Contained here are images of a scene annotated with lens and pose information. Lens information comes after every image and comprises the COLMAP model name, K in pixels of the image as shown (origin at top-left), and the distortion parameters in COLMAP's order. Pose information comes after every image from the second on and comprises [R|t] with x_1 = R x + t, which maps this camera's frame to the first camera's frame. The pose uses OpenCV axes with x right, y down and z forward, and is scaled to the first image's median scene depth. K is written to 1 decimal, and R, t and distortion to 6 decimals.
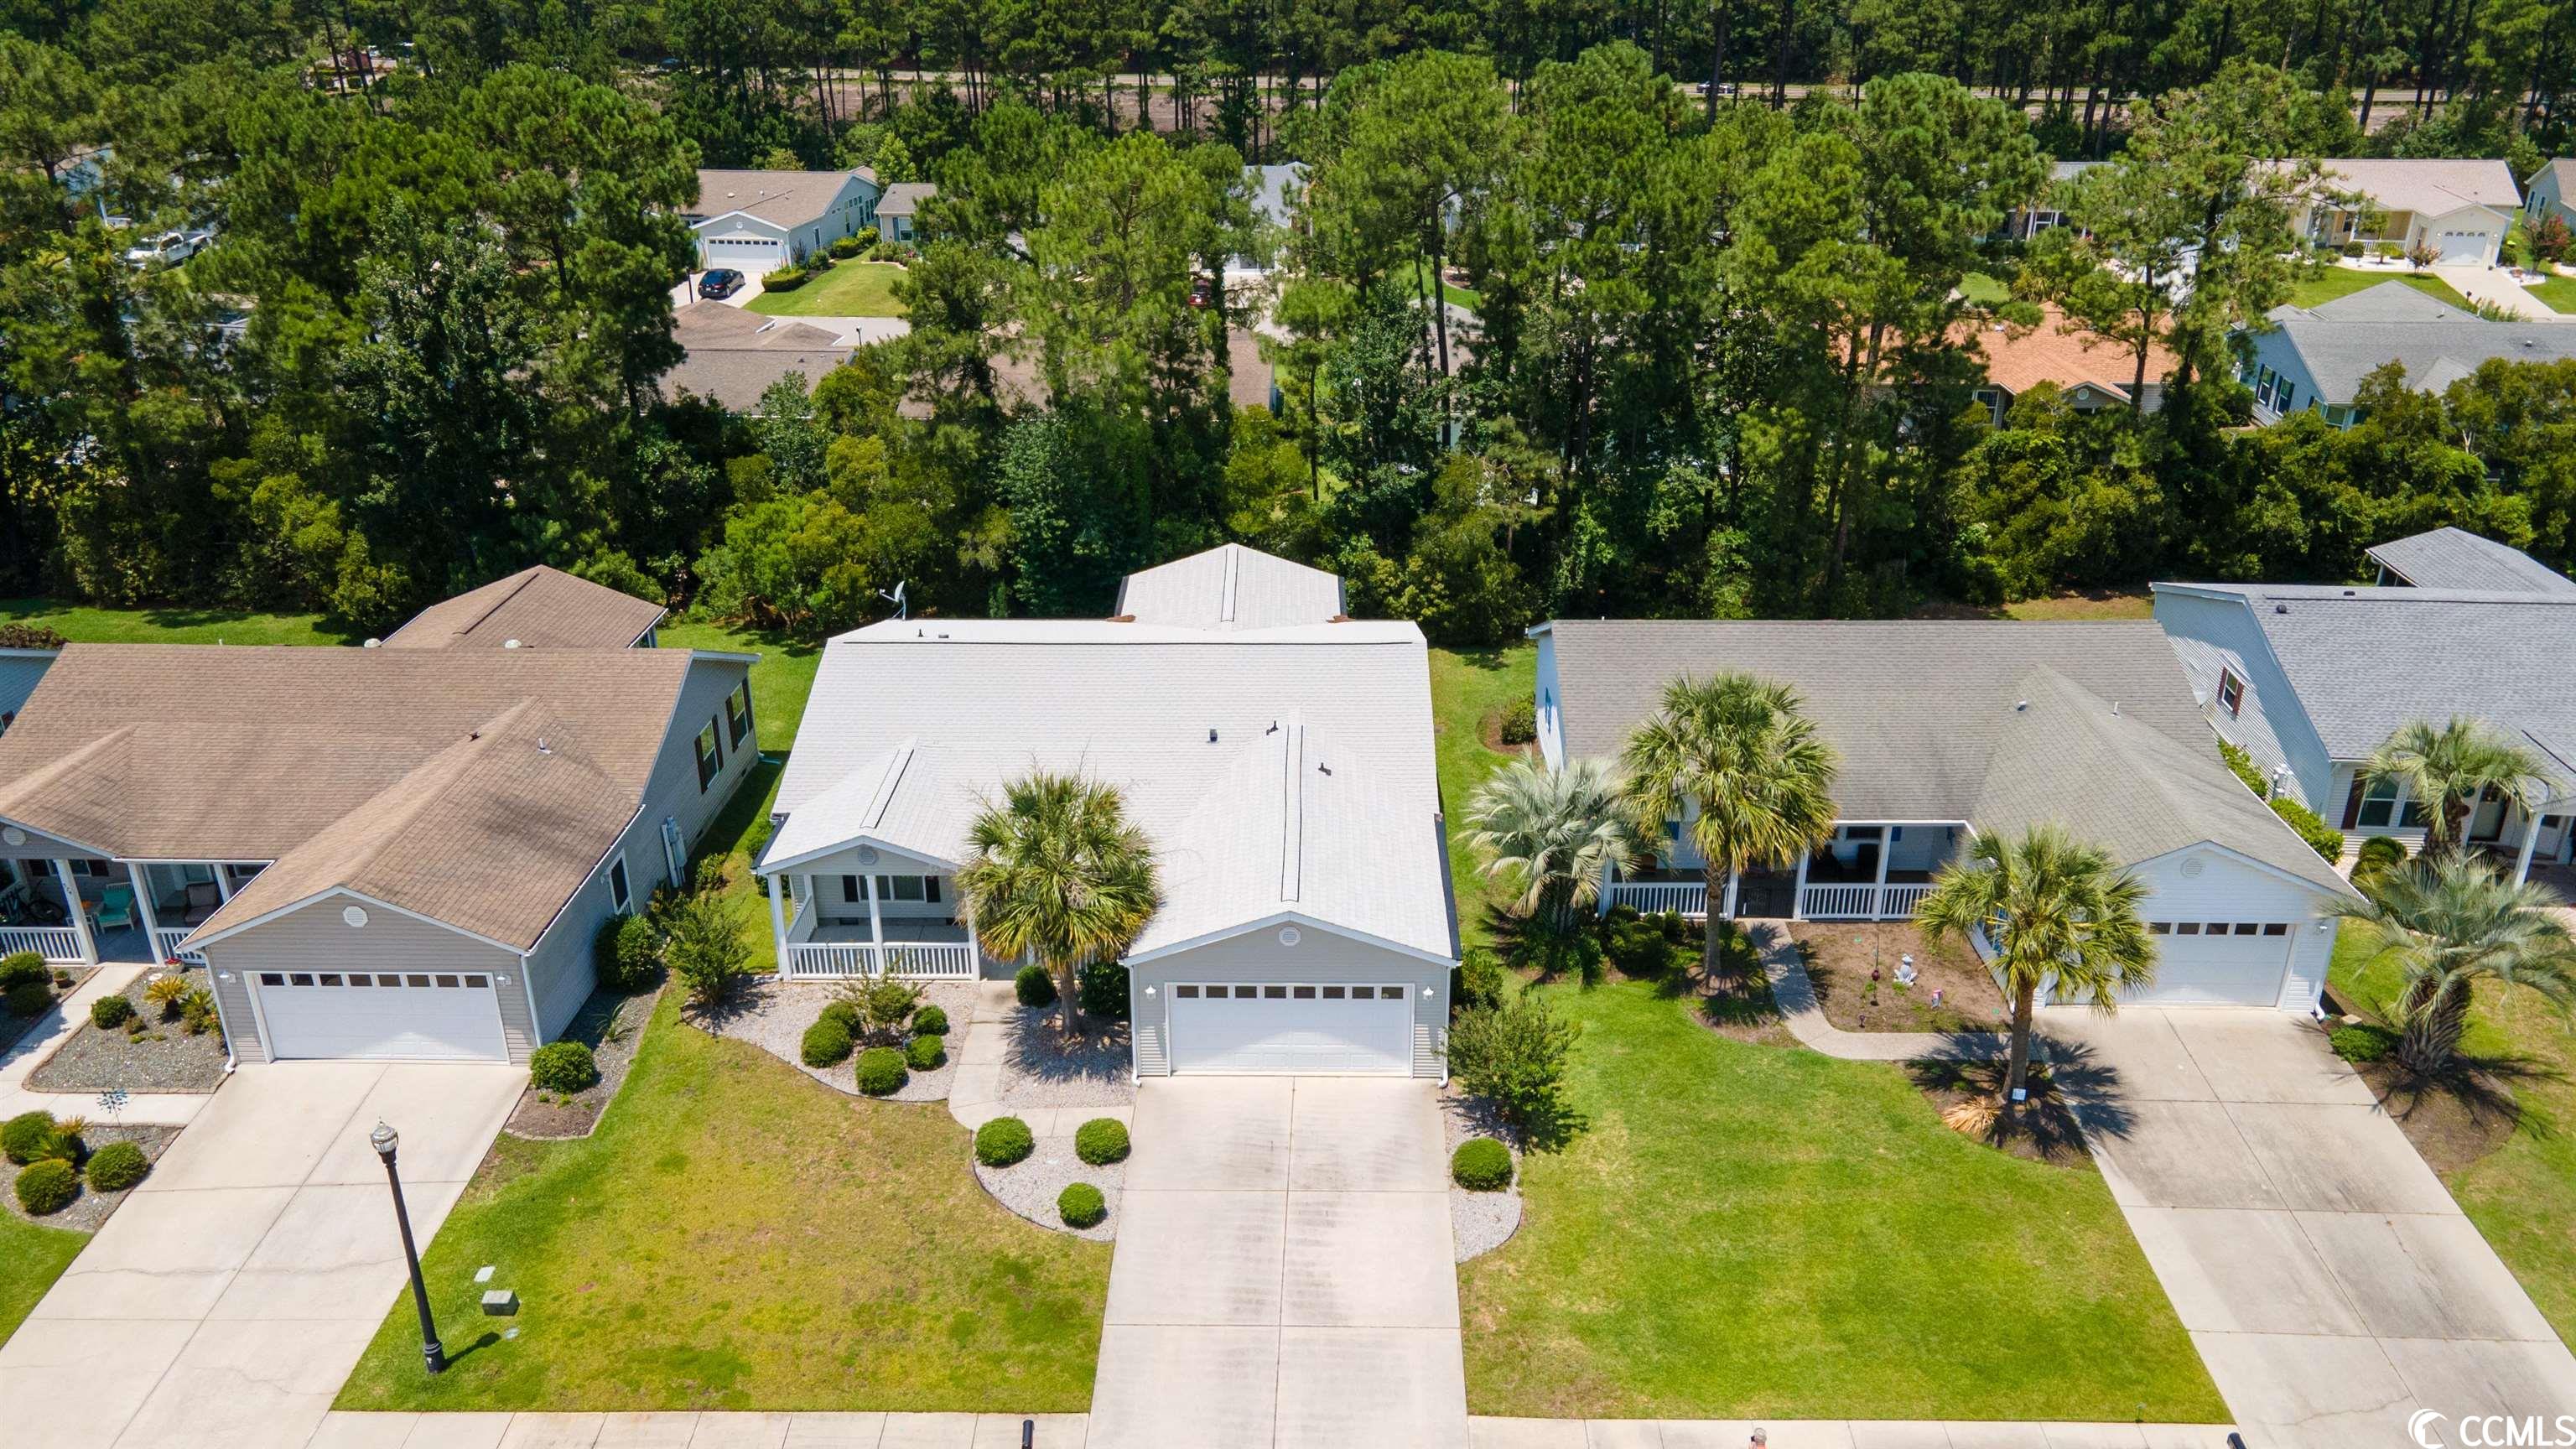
lens RADIAL K [[1844.1, 0, 1281.8], [0, 1844.1, 719.9], [0, 0, 1]] dist [0.024120, 0.011791]
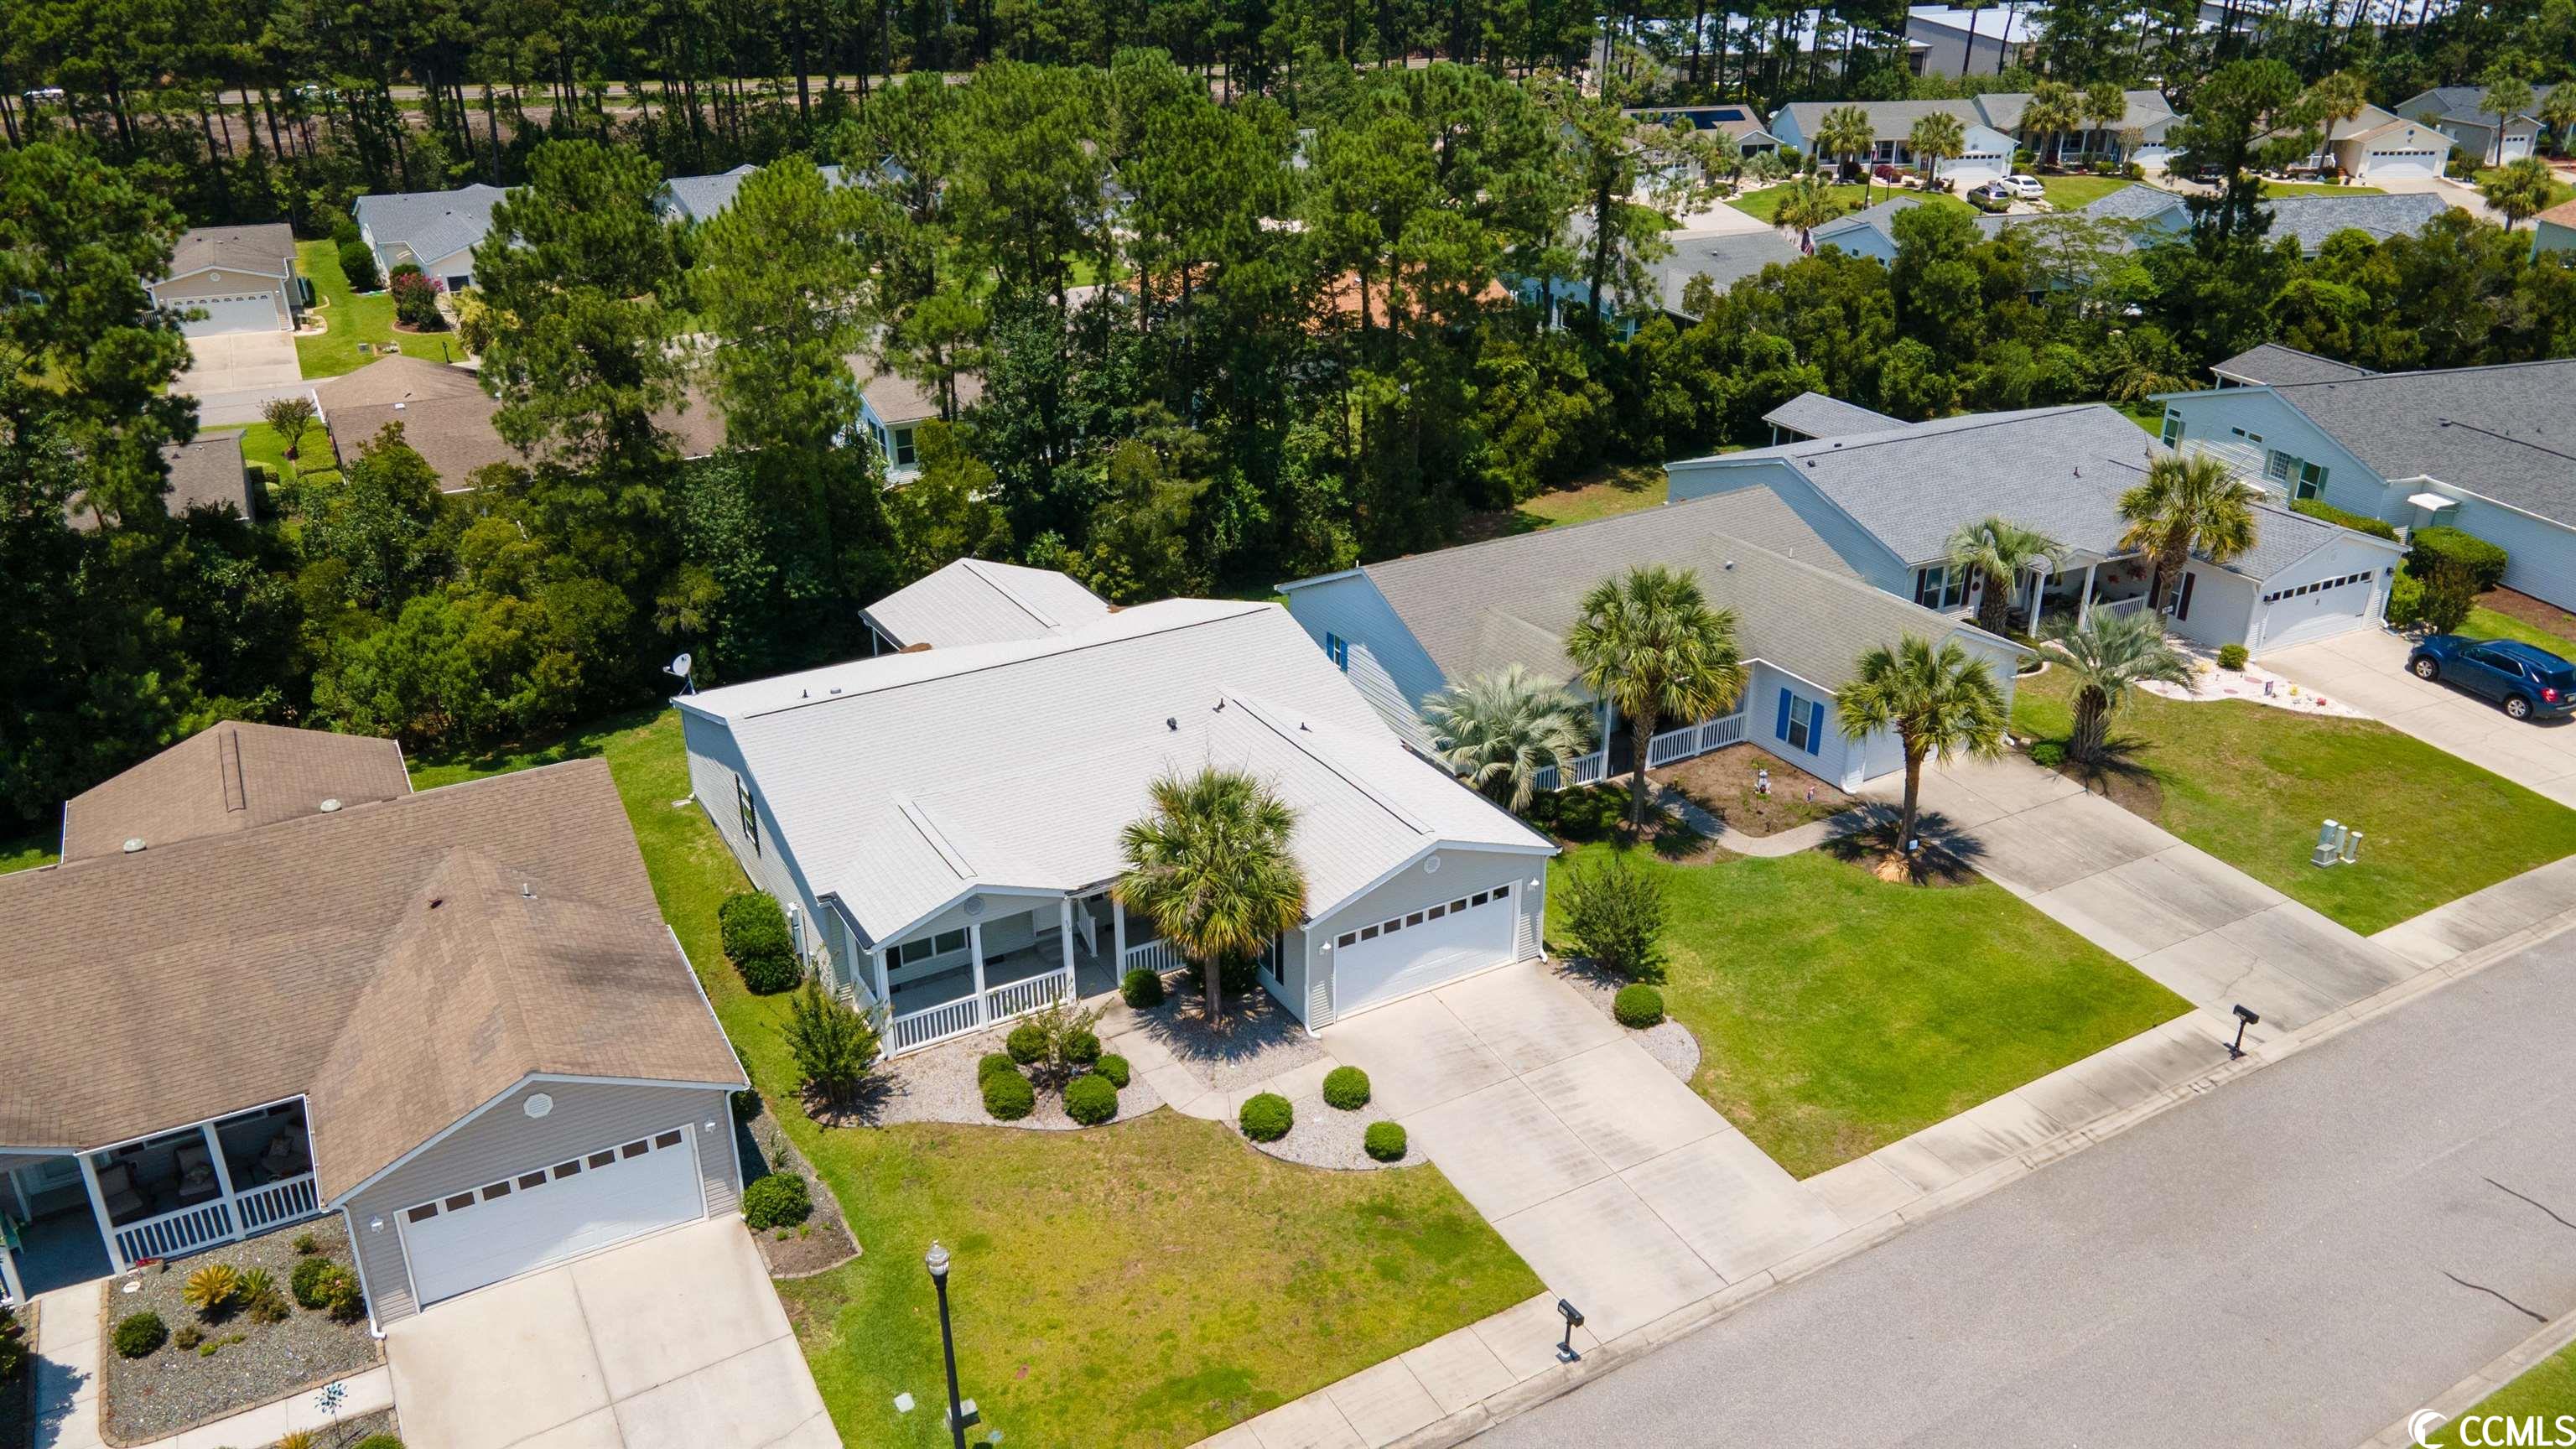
lens RADIAL K [[1844.1, 0, 1279.1], [0, 1844.1, 725.9], [0, 0, 1]] dist [0.024120, 0.011791]
pose [[0.861501, -0.211429, 0.461642, -0.519789], [0.207973, 0.976351, 0.059051, -0.043618], [-0.463209, 0.045136, 0.885099, 0.054544]]
